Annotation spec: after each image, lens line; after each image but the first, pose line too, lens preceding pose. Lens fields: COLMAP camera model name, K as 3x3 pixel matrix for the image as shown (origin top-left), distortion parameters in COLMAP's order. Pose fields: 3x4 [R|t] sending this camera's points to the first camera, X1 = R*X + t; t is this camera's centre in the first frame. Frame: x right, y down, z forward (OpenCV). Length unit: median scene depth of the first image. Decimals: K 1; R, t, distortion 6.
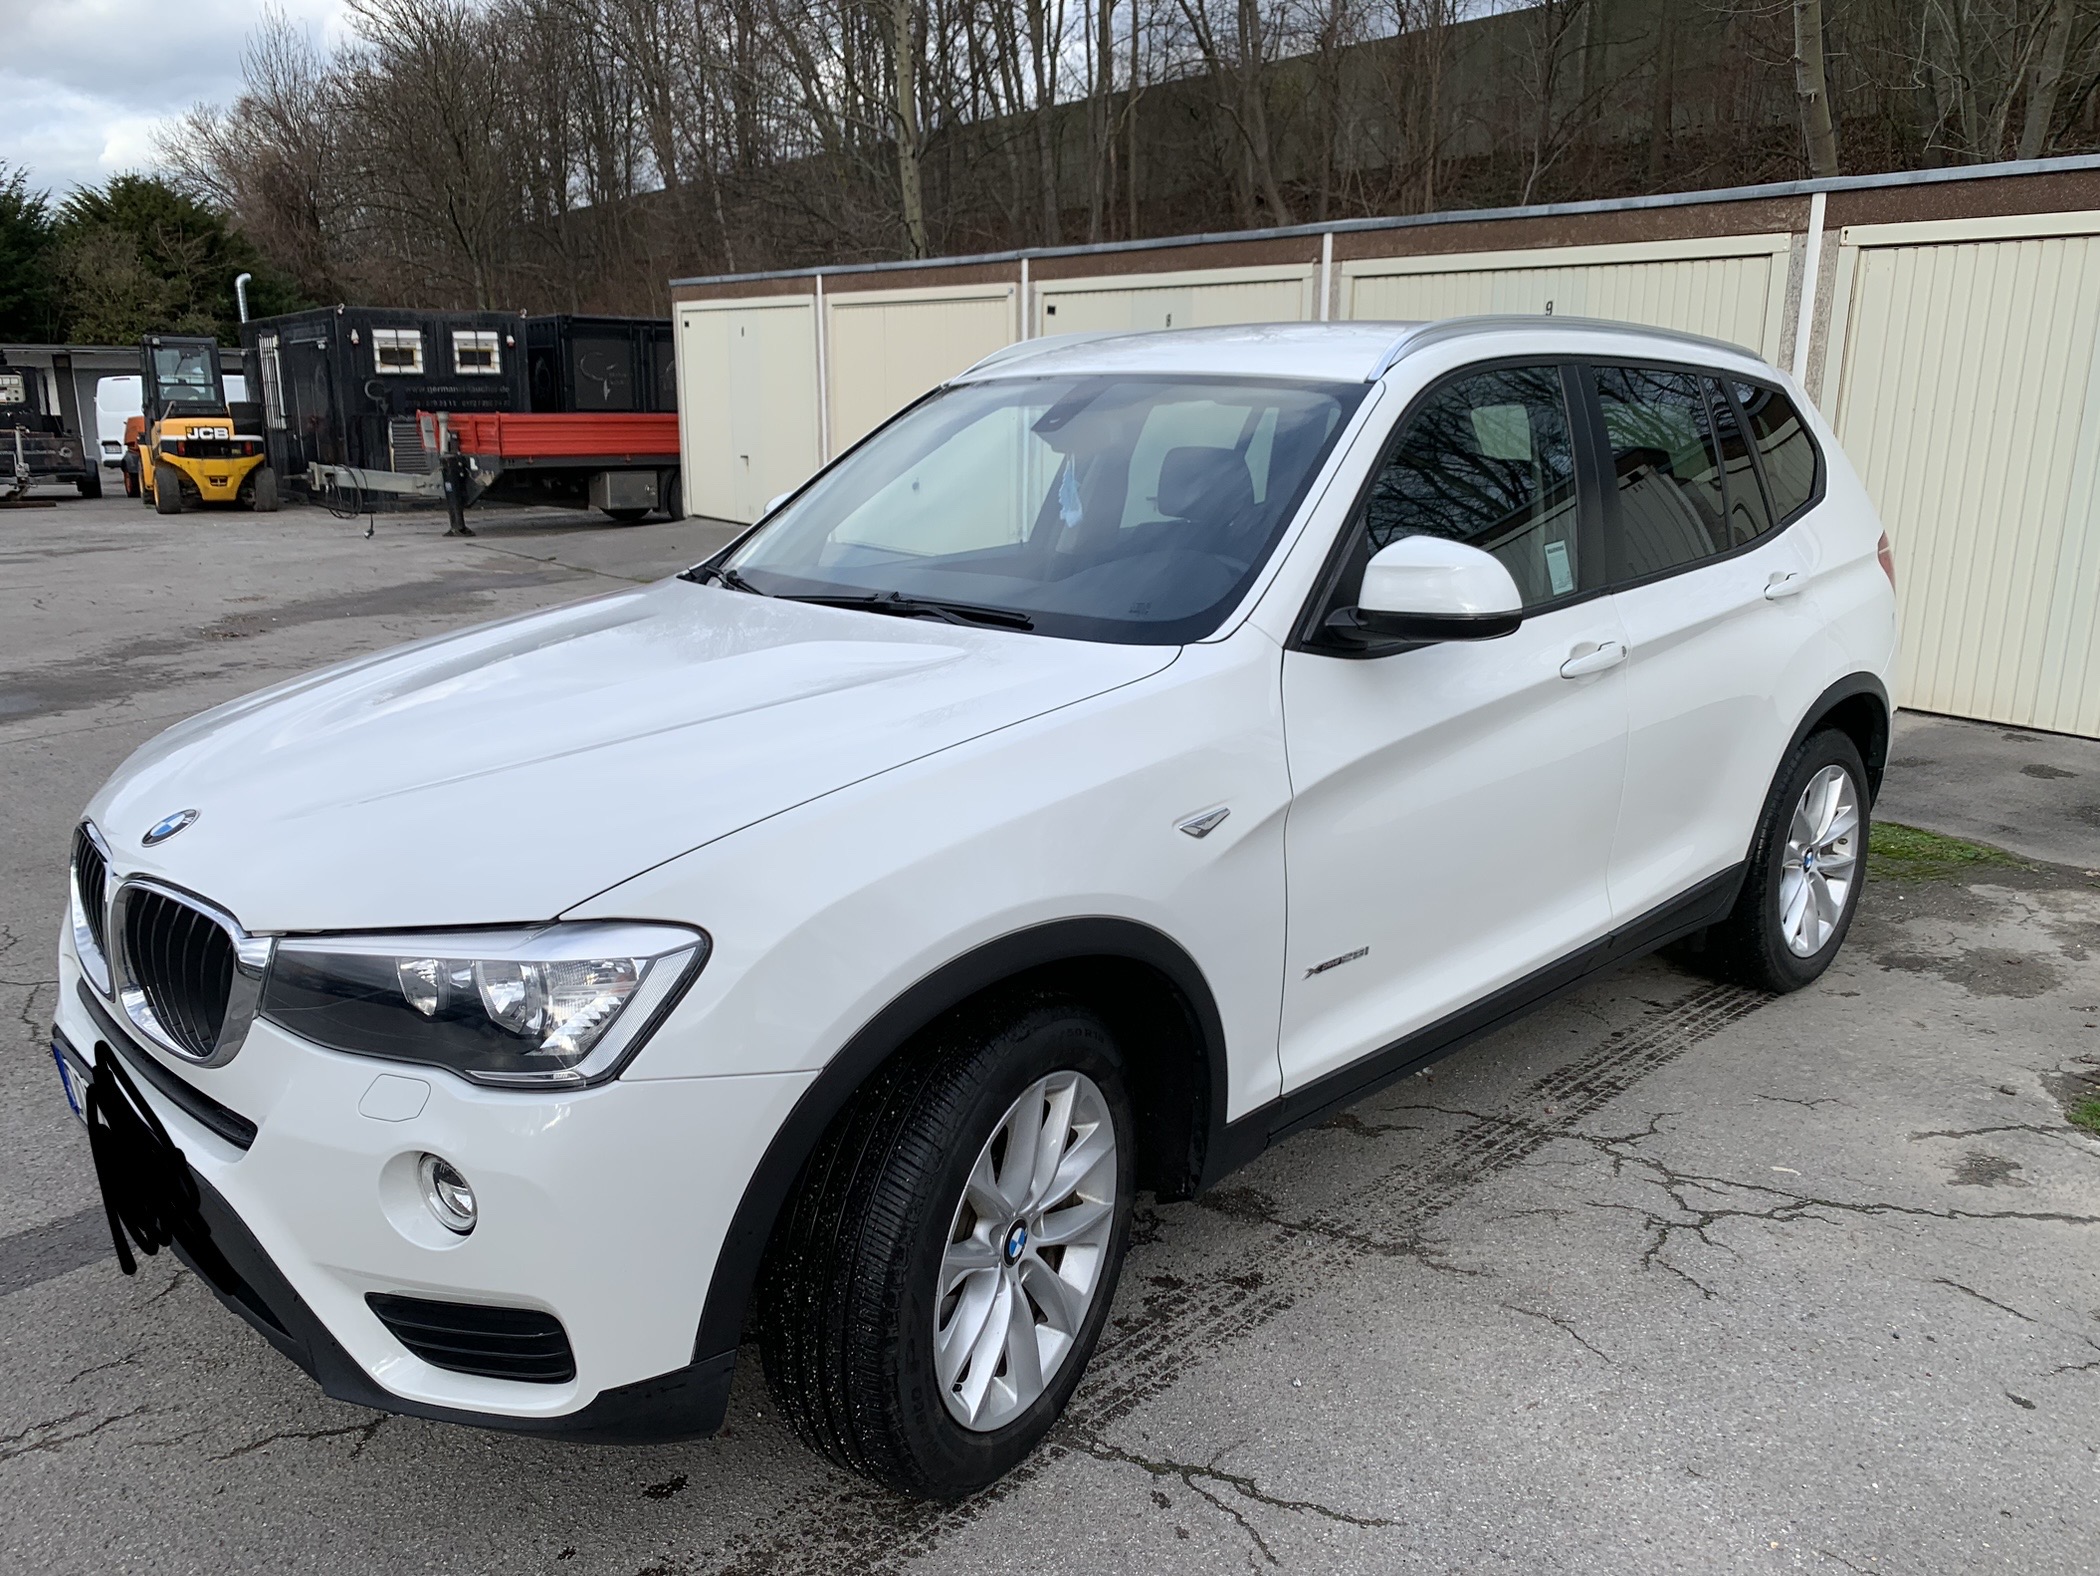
lens RADIAL K [[1618.7, 0, 1000.1], [0, 1618.7, 774.8], [0, 0, 1]] dist [0.005074, -0.007542]
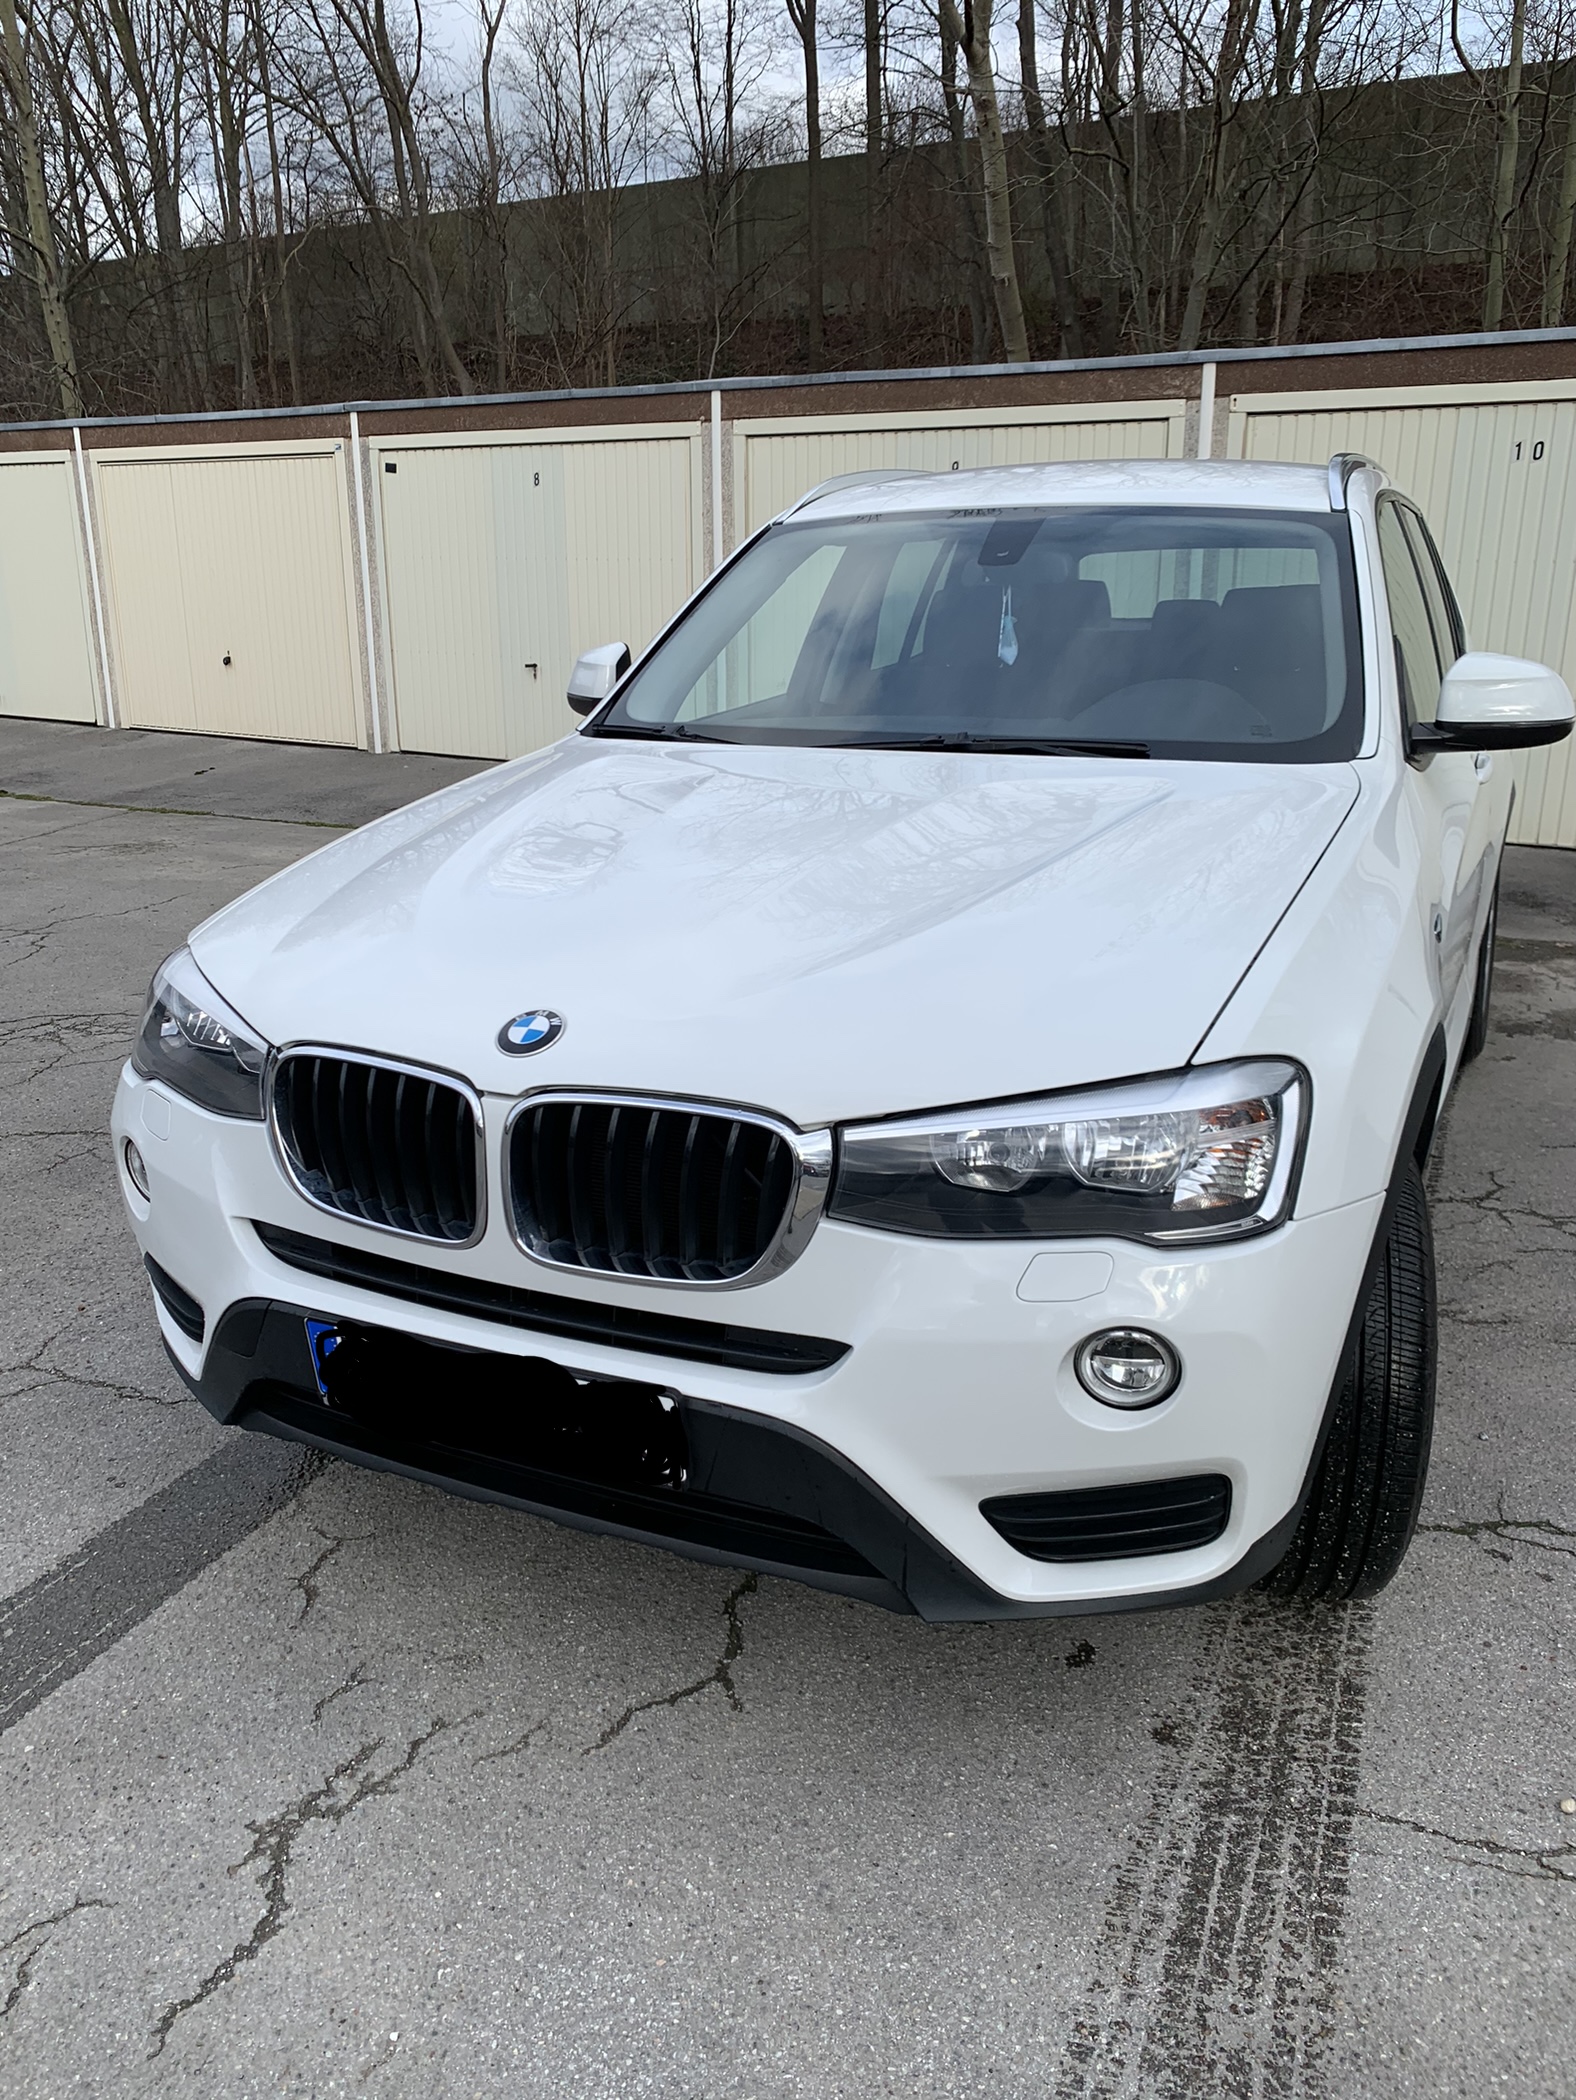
lens RADIAL K [[1618.7, 0, 767.9], [0, 1618.7, 1051.1], [0, 0, 1]] dist [0.005074, -0.007542]
pose [[0.933897, -0.110369, 0.340080, -0.200643], [0.090245, 0.993130, 0.074486, -0.002567], [-0.345965, -0.038872, 0.937442, 0.050323]]
